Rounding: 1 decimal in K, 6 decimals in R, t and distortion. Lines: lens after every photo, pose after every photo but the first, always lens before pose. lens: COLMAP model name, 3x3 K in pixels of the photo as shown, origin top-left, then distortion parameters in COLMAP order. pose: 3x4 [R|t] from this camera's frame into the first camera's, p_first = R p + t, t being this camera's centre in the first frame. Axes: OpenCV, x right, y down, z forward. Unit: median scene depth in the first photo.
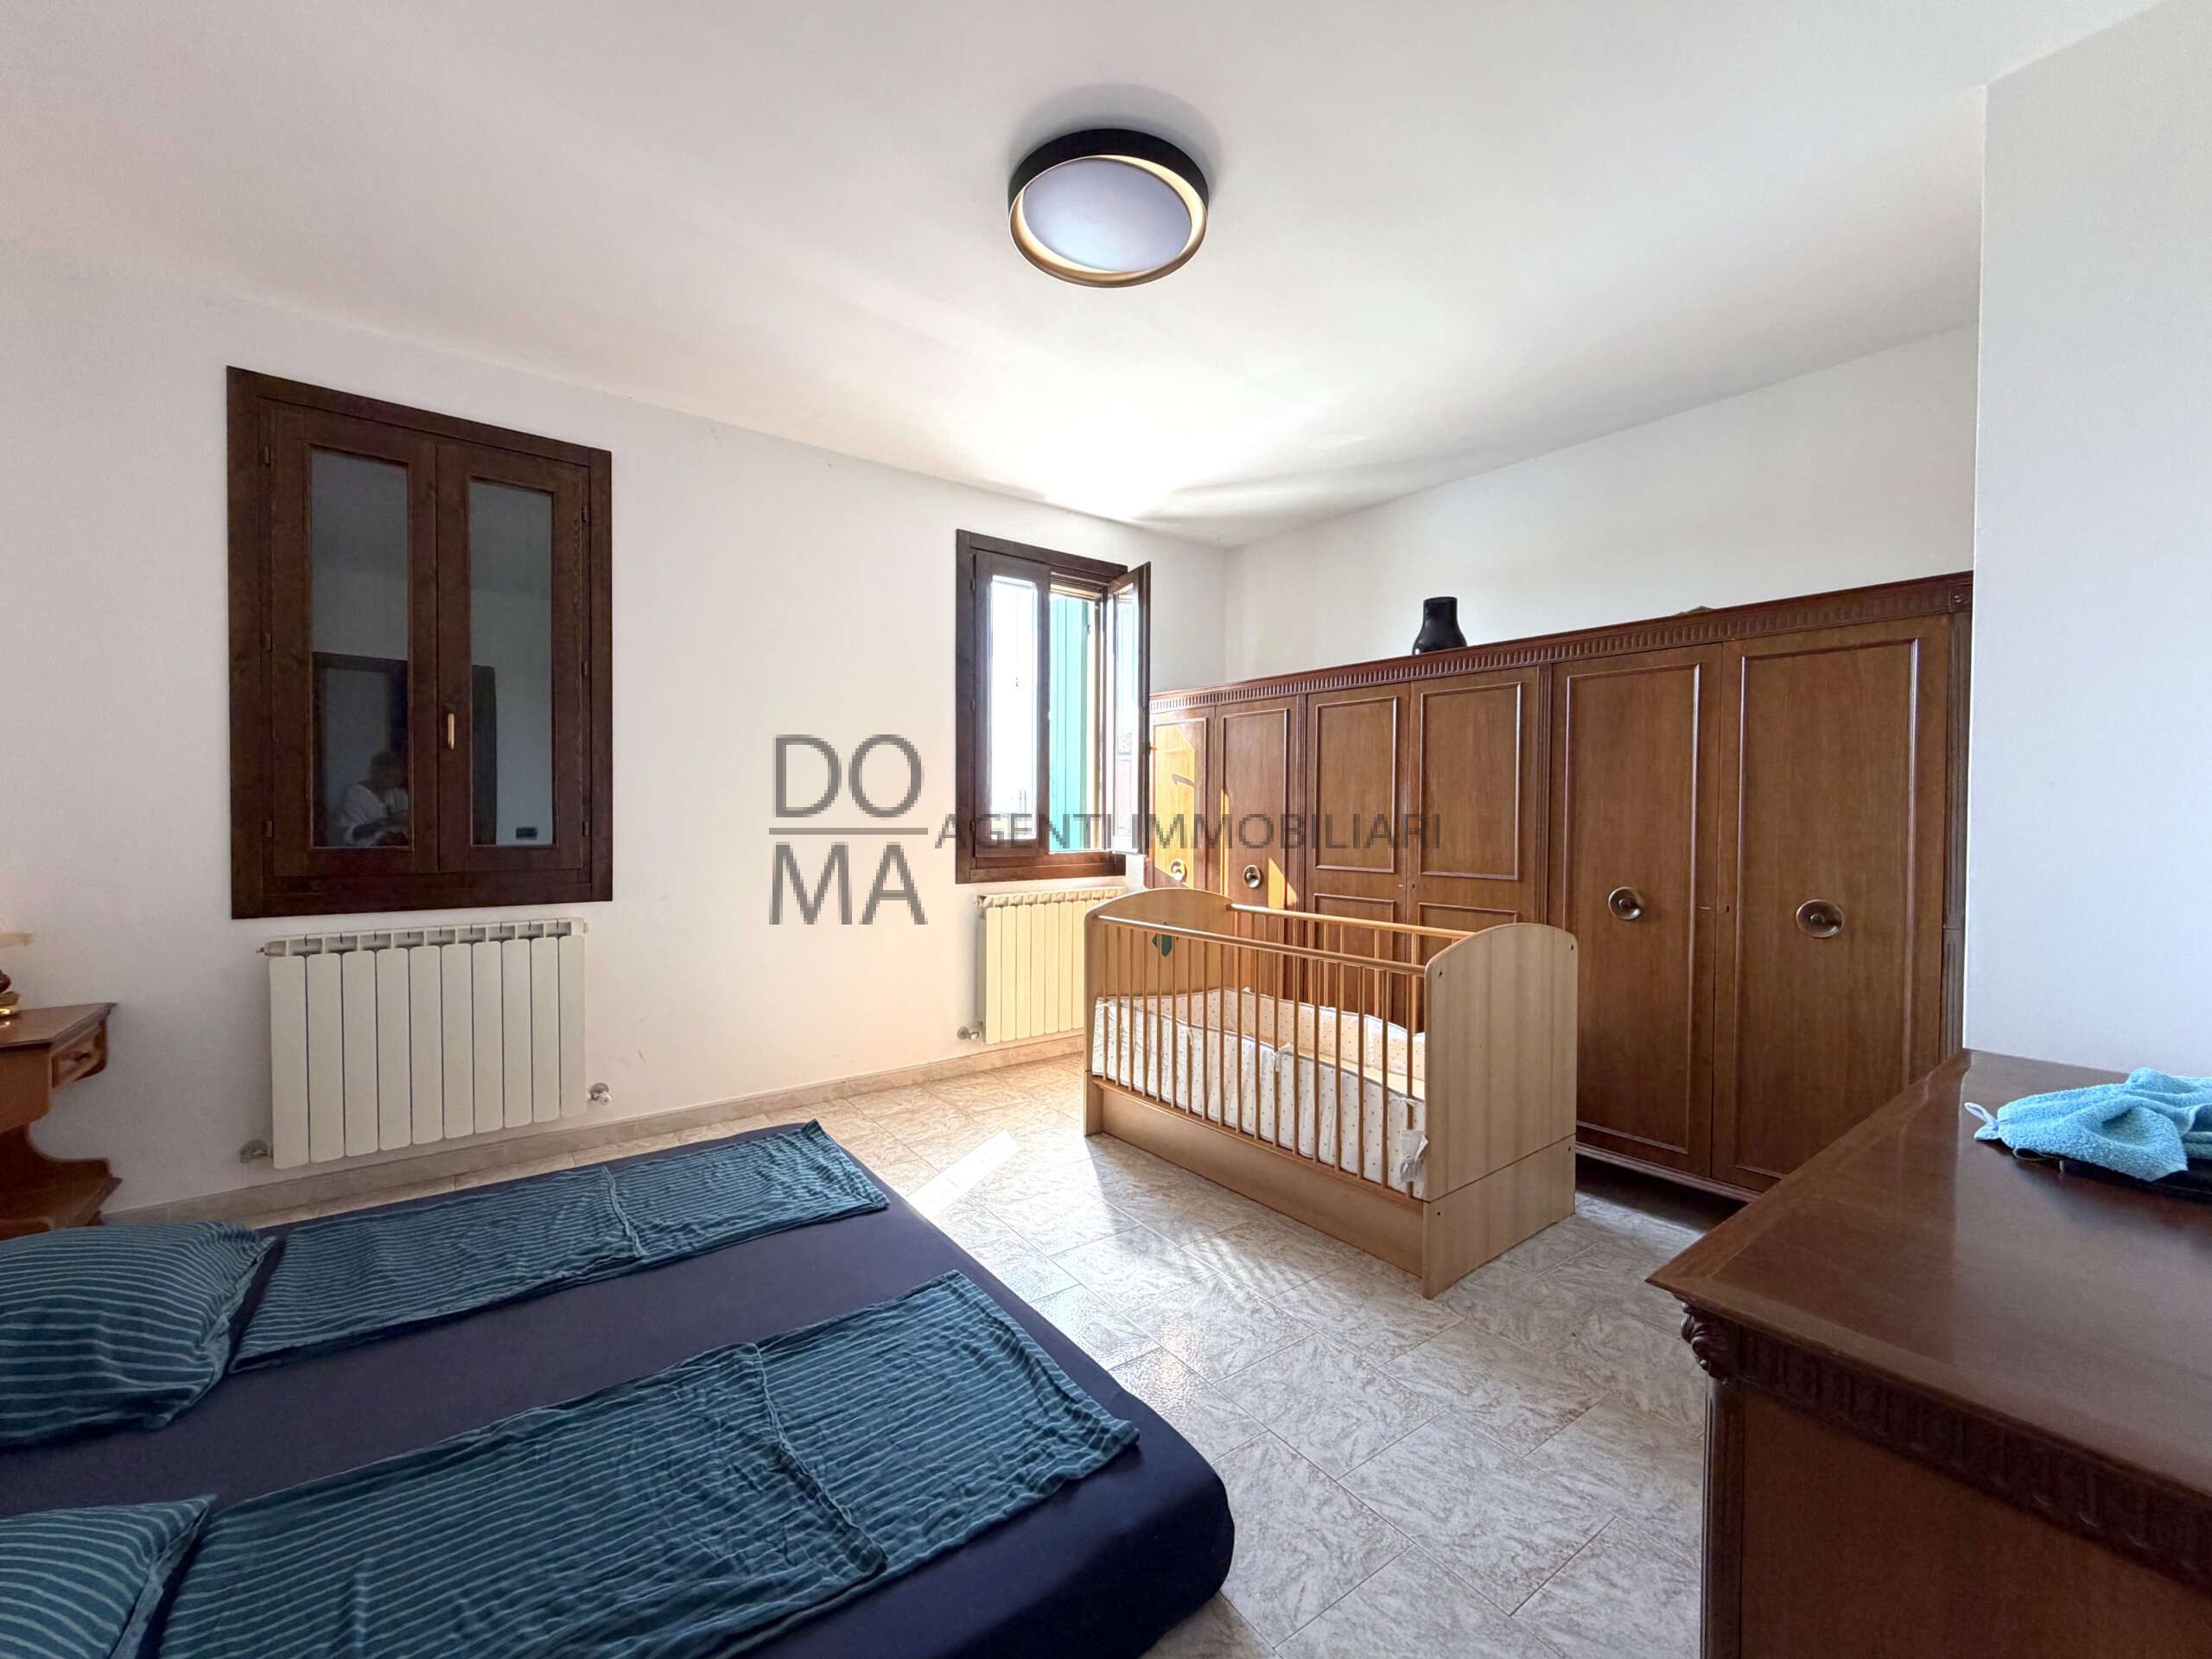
lens RADIAL K [[887.0, 0, 1090.3], [0, 887.0, 830.8], [0, 0, 1]] dist [0.001744, -0.000029]
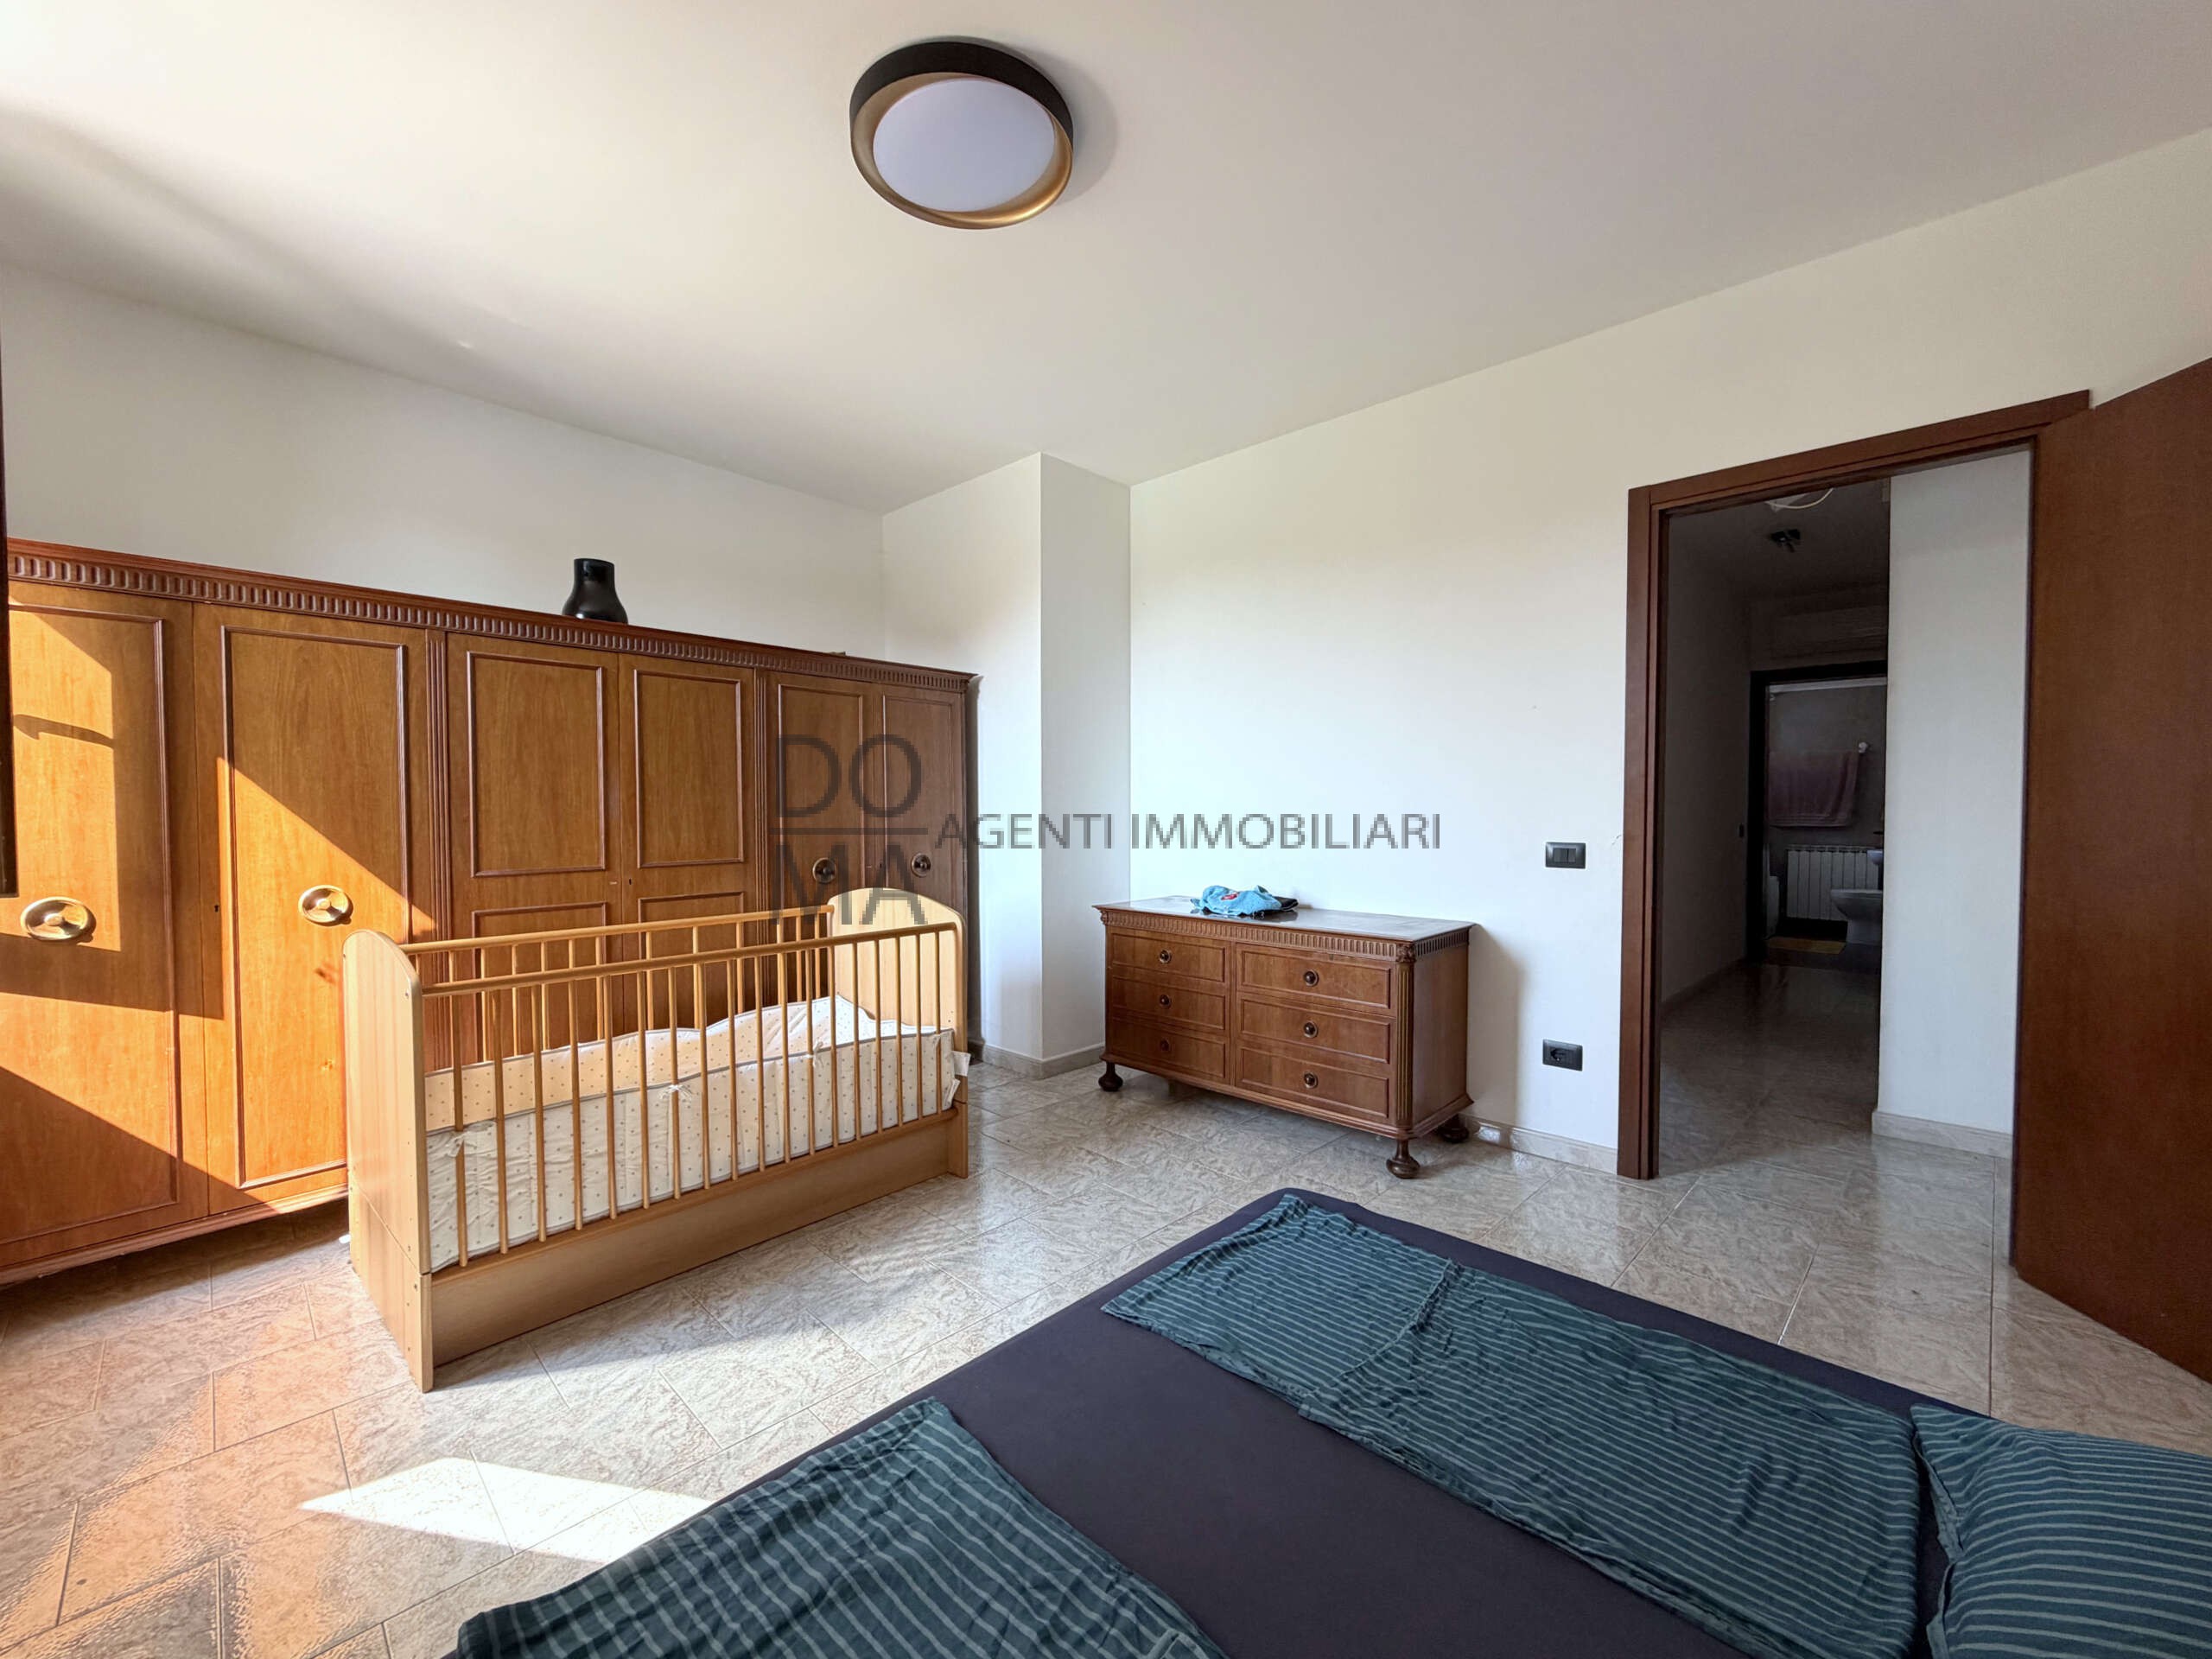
lens RADIAL K [[895.7, 0, 1106.0], [0, 895.7, 829.5], [0, 0, 1]] dist [-0.000231, -0.000259]
pose [[-0.179338, -0.030235, 0.983323, -0.657210], [0.021039, 0.999181, 0.034560, -0.012137], [-0.983563, 0.026886, -0.178555, 0.732134]]
